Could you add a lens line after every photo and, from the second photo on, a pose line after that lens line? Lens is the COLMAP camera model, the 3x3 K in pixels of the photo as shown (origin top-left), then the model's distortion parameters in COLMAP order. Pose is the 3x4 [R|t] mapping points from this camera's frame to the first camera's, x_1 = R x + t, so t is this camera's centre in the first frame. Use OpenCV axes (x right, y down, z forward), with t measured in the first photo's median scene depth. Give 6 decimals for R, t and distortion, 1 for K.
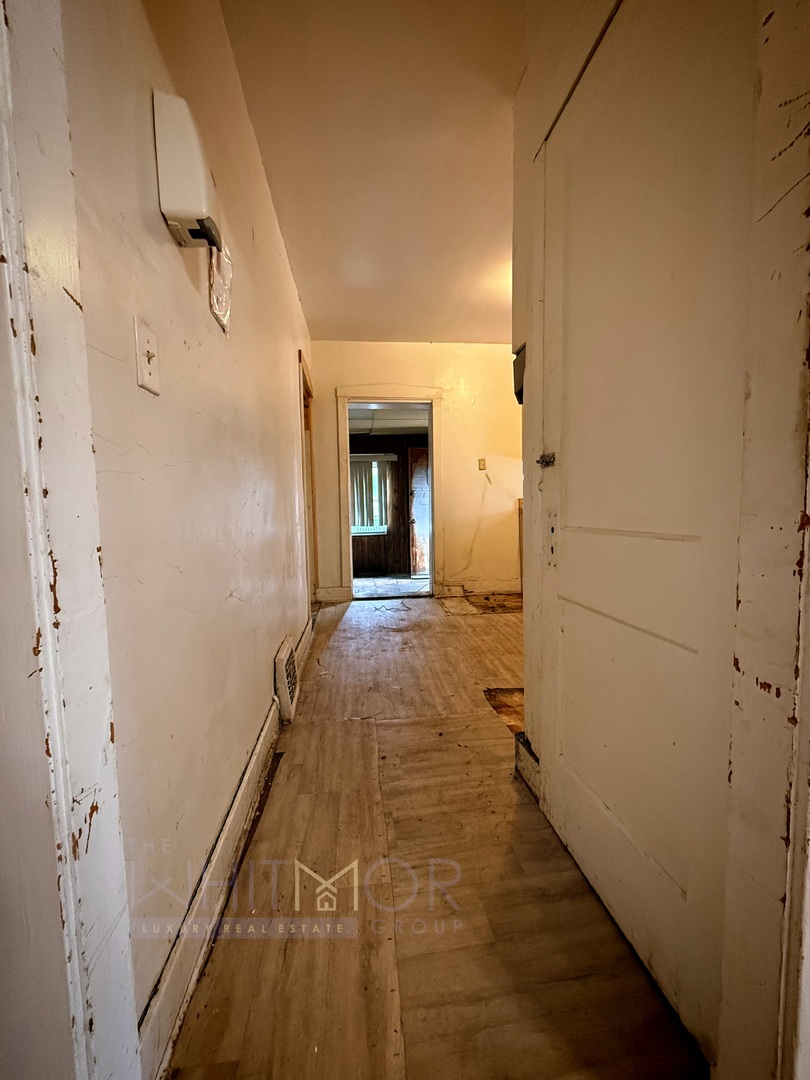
lens RADIAL K [[431.1, 0, 405.2], [0, 431.1, 540.3], [0, 0, 1]] dist [0.000160, 0.000495]
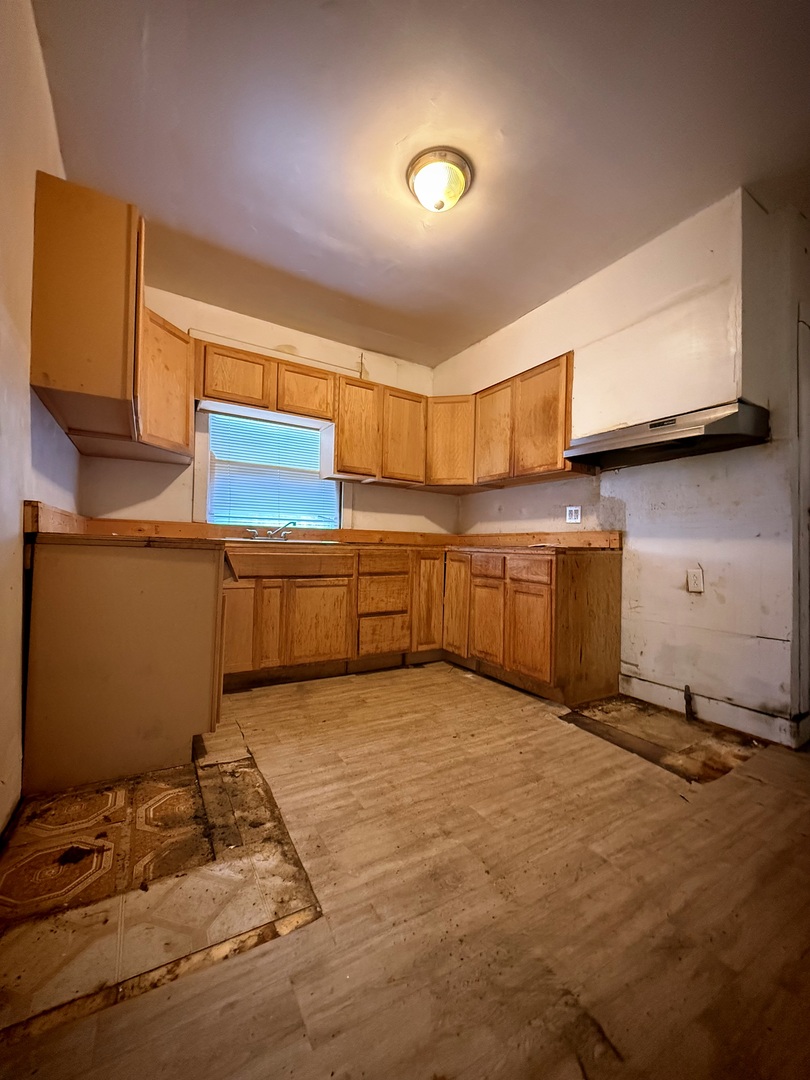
lens RADIAL K [[431.1, 0, 403.0], [0, 431.1, 544.8], [0, 0, 1]] dist [0.000160, 0.000495]
pose [[-0.417534, 0.026481, 0.908275, -0.172629], [0.061922, 0.998081, -0.000633, -0.054792], [-0.906549, 0.055978, -0.418372, 1.049344]]
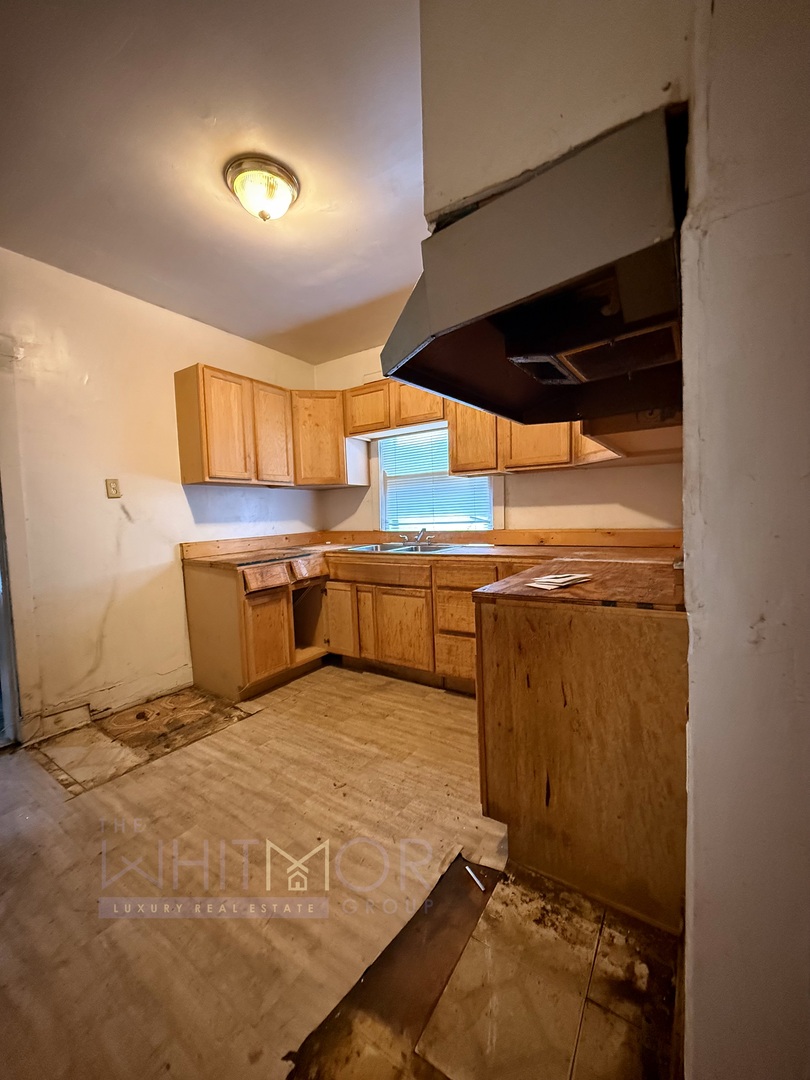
lens RADIAL K [[431.1, 0, 404.8], [0, 431.1, 542.7], [0, 0, 1]] dist [0.000160, 0.000495]
pose [[0.647408, -0.048286, 0.760613, -0.017425], [0.076096, 0.997099, -0.001471, -0.083954], [-0.758335, 0.058832, 0.649204, 0.375991]]
